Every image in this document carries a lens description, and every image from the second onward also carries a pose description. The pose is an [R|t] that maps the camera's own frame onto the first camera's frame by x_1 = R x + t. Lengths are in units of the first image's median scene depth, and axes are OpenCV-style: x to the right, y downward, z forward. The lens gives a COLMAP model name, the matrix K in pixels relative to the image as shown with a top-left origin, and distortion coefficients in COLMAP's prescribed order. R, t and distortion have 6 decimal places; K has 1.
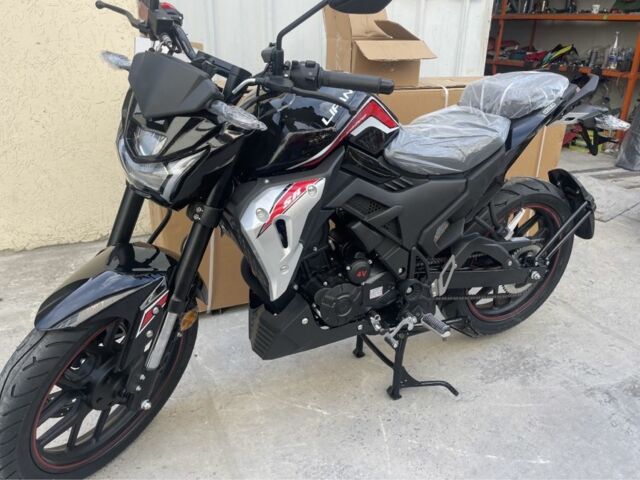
lens RADIAL K [[481.2, 0, 320.0], [0, 481.2, 240.0], [0, 0, 1]] dist [0.001674, 0.001747]
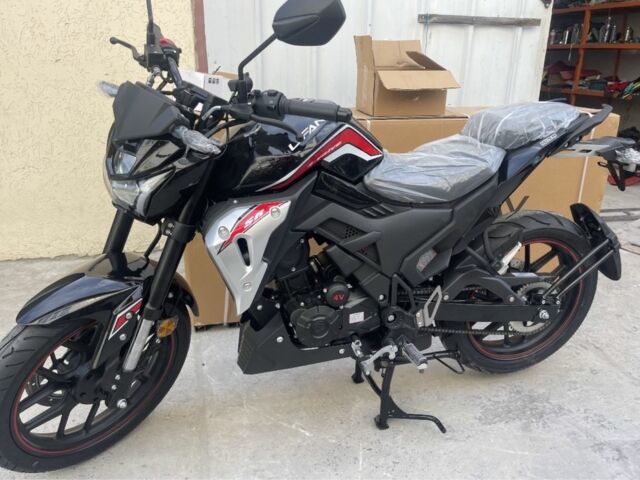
lens RADIAL K [[472.1, 0, 320.0], [0, 472.1, 240.0], [0, 0, 1]] dist [0.007223, -0.006953]
pose [[0.984346, 0.055473, -0.167288, 0.198778], [-0.063773, 0.996965, -0.044653, -0.003041], [0.164303, 0.054622, 0.984896, 0.010102]]
